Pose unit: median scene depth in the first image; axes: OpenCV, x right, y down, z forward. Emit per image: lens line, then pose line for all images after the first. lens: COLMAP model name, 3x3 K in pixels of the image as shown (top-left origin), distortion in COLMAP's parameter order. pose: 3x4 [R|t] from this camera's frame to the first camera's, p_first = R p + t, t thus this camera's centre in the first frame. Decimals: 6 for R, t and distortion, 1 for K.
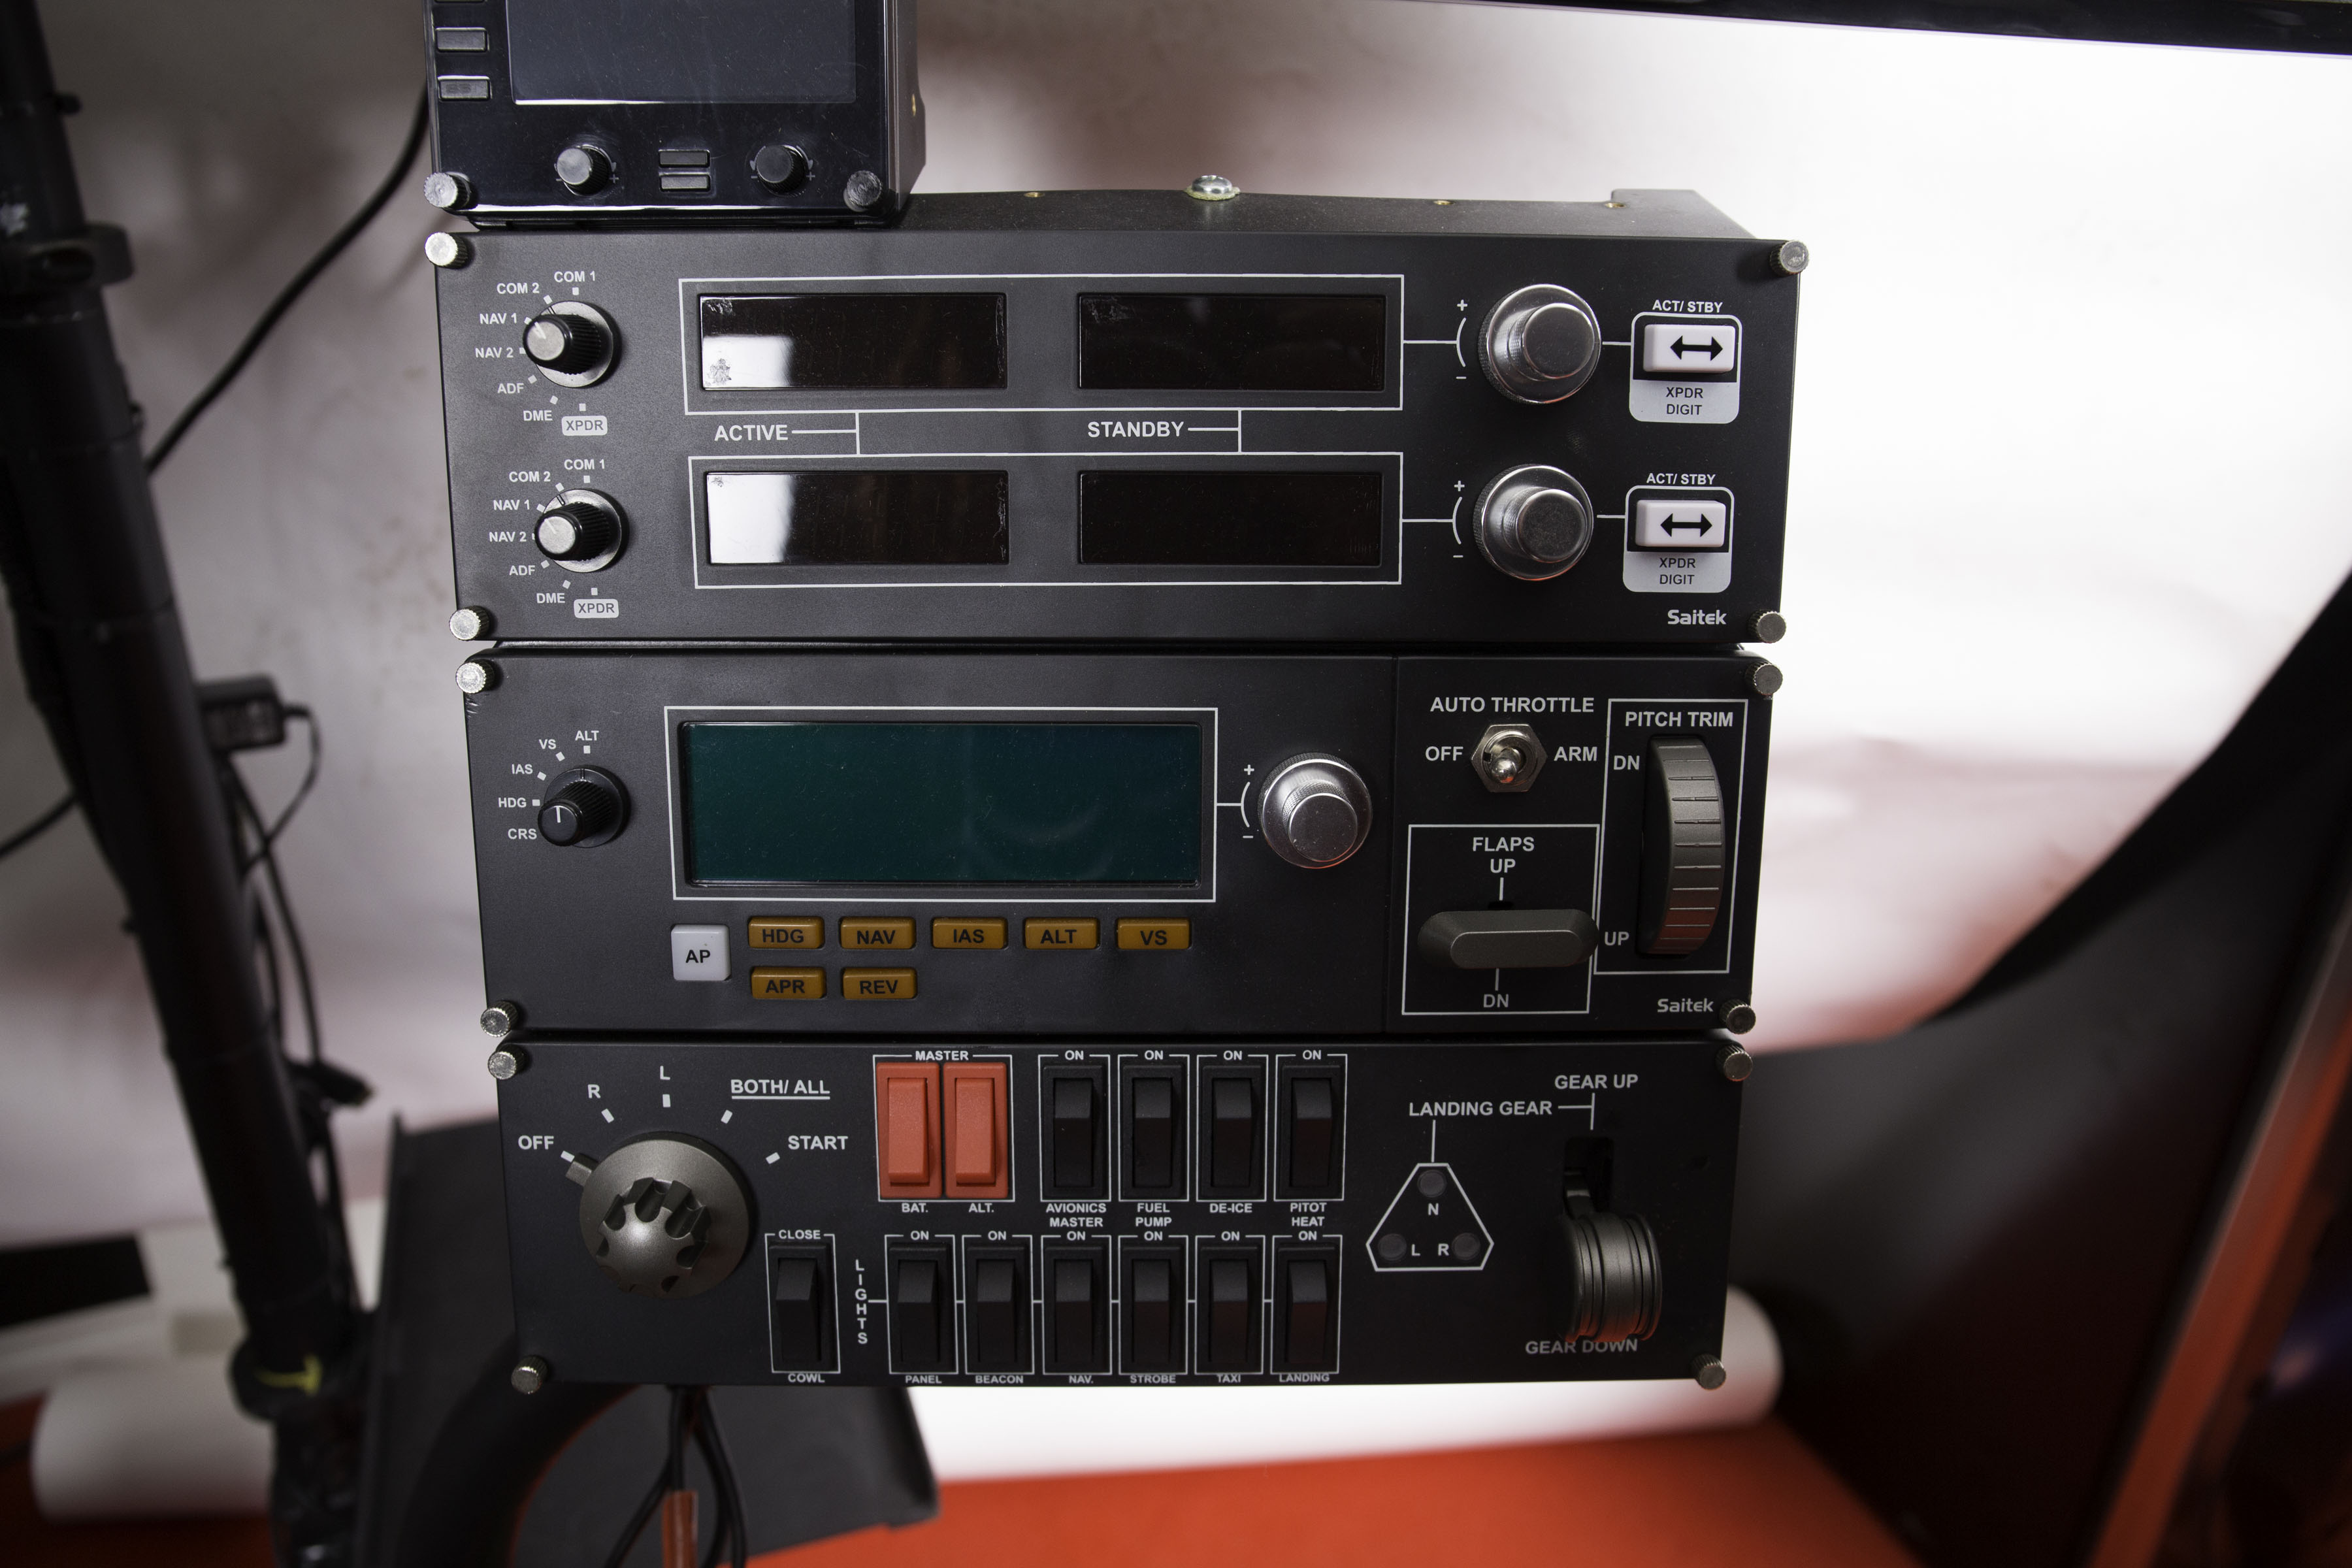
lens RADIAL K [[1688.9, 0, 1176.7], [0, 1688.9, 715.9], [0, 0, 1]] dist [-0.120819, 0.113407]
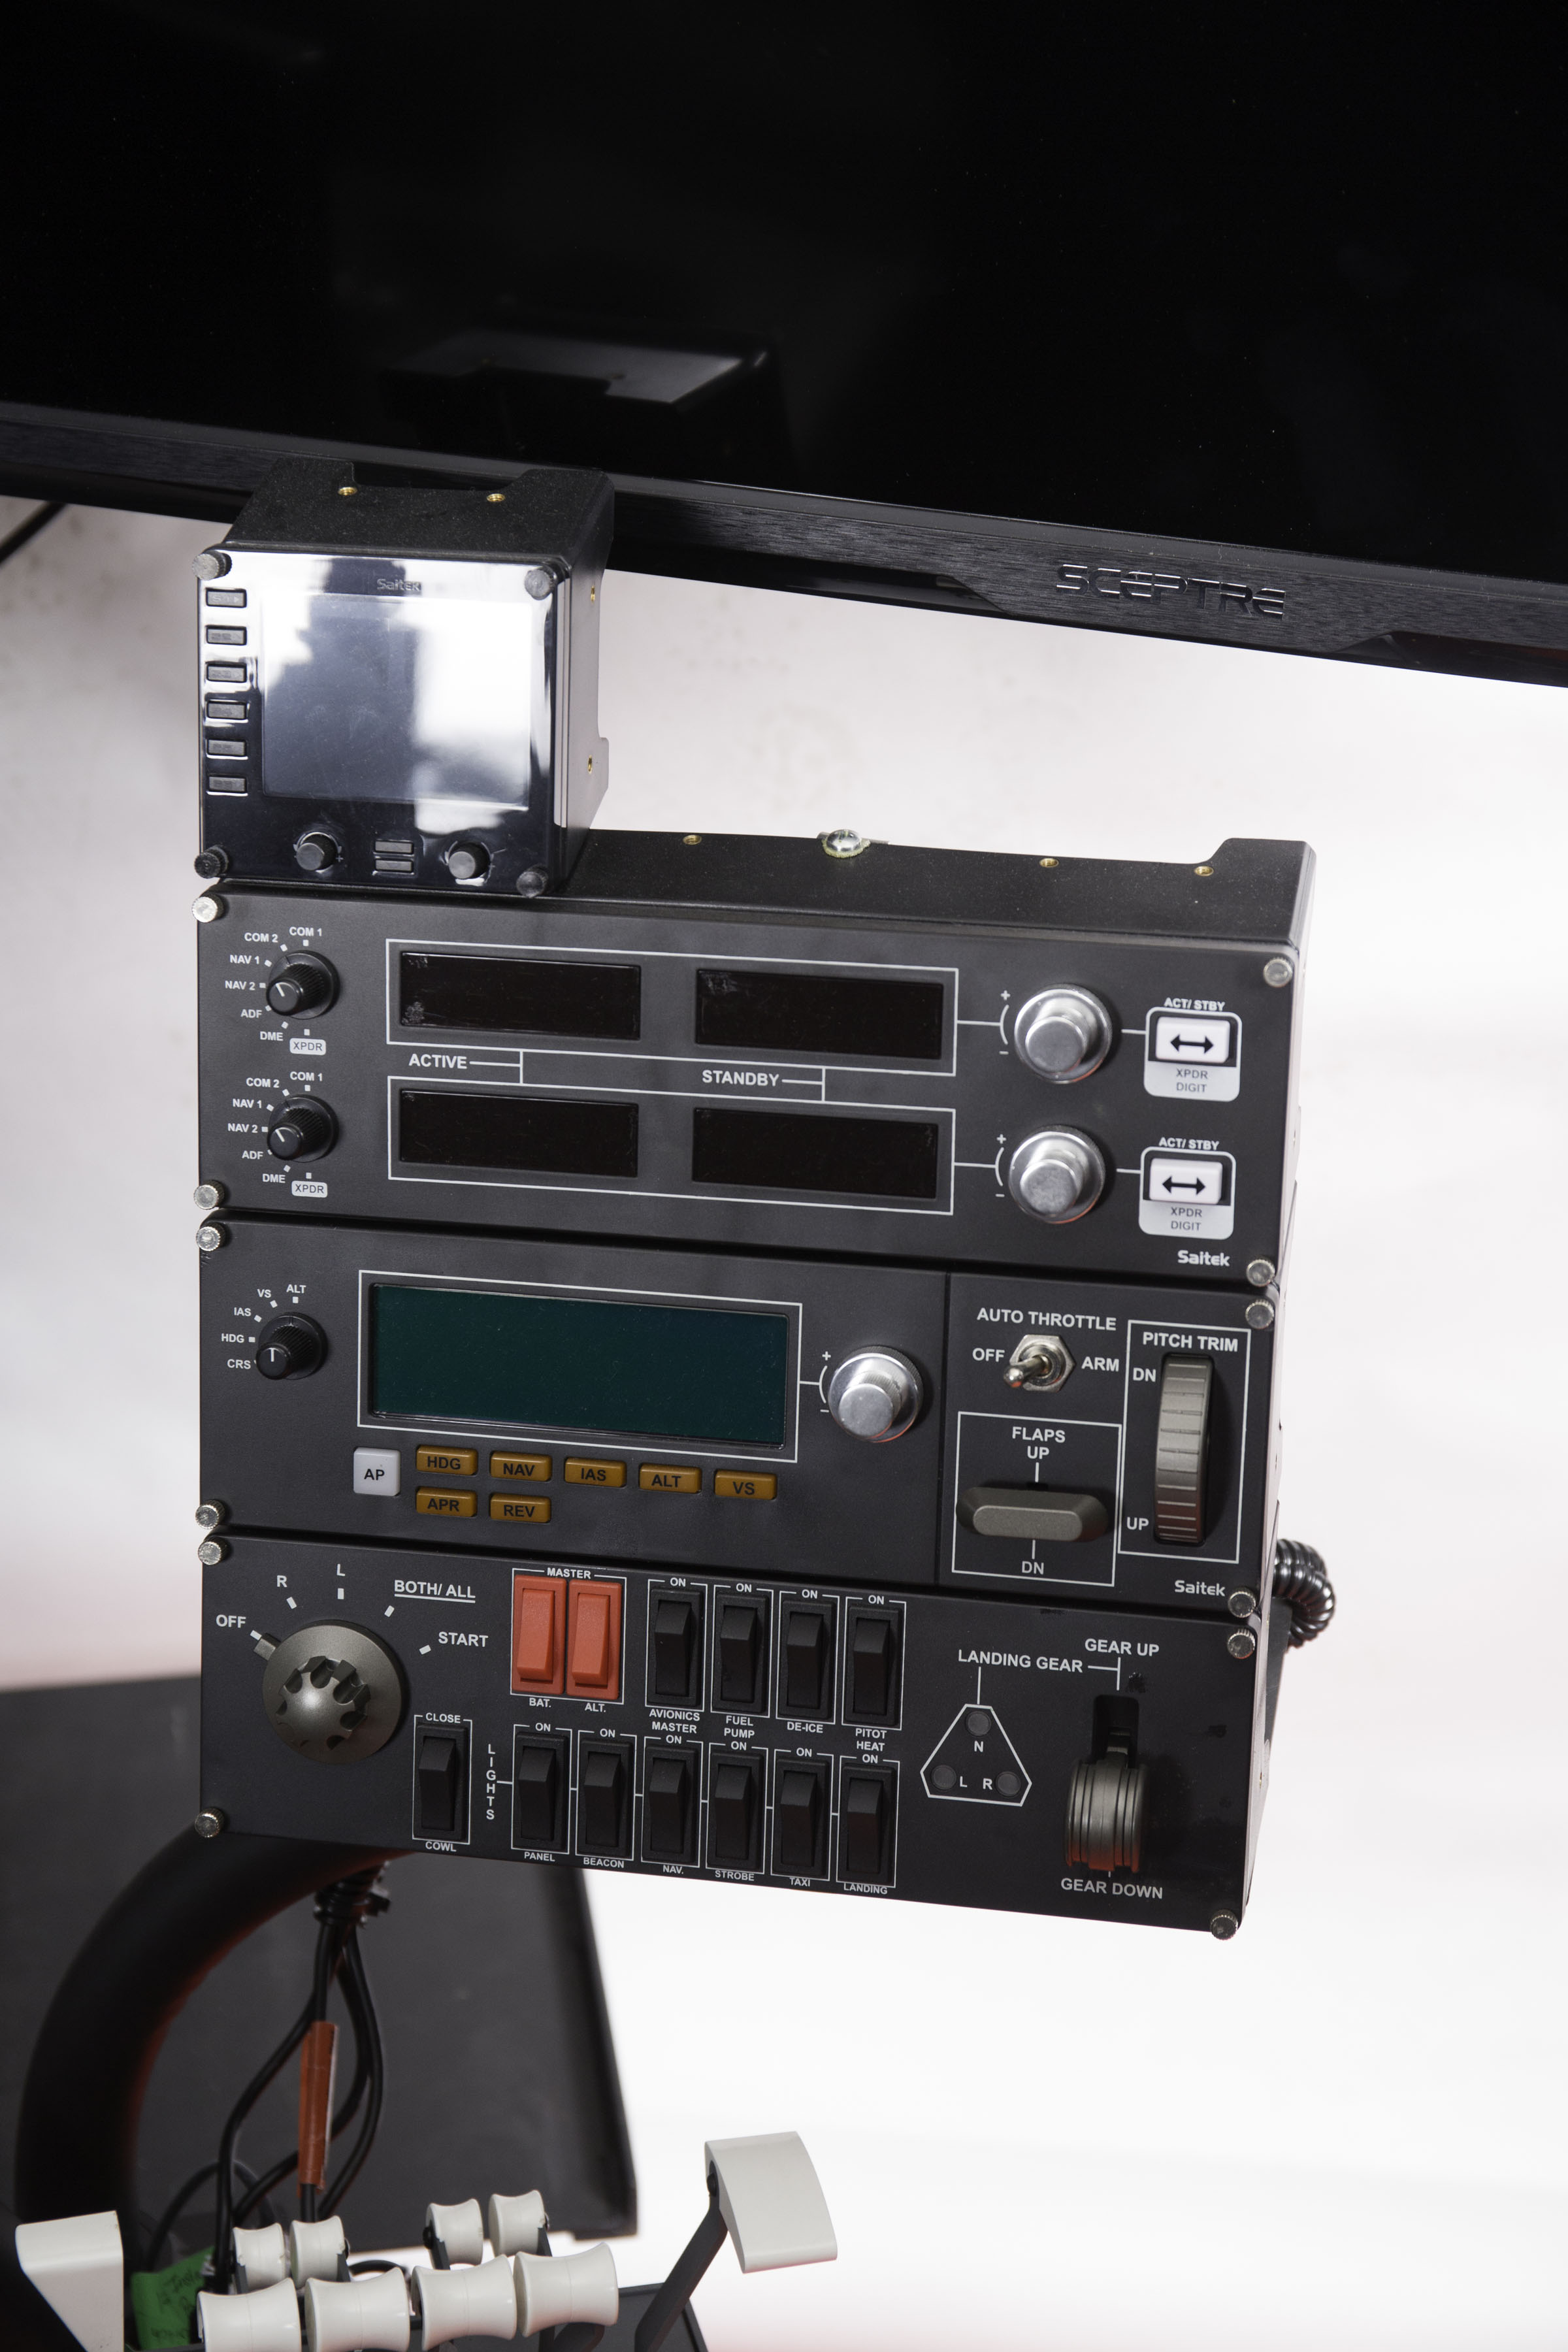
lens RADIAL K [[4319.8, 0, 746.1], [0, 4319.8, 1167.7], [0, 0, 1]] dist [0.115503, 0.002189]
pose [[0.978213, 0.067848, -0.196205, 0.578239], [-0.057494, 0.996660, 0.058000, -0.275489], [0.199484, -0.045456, 0.978846, -2.009813]]
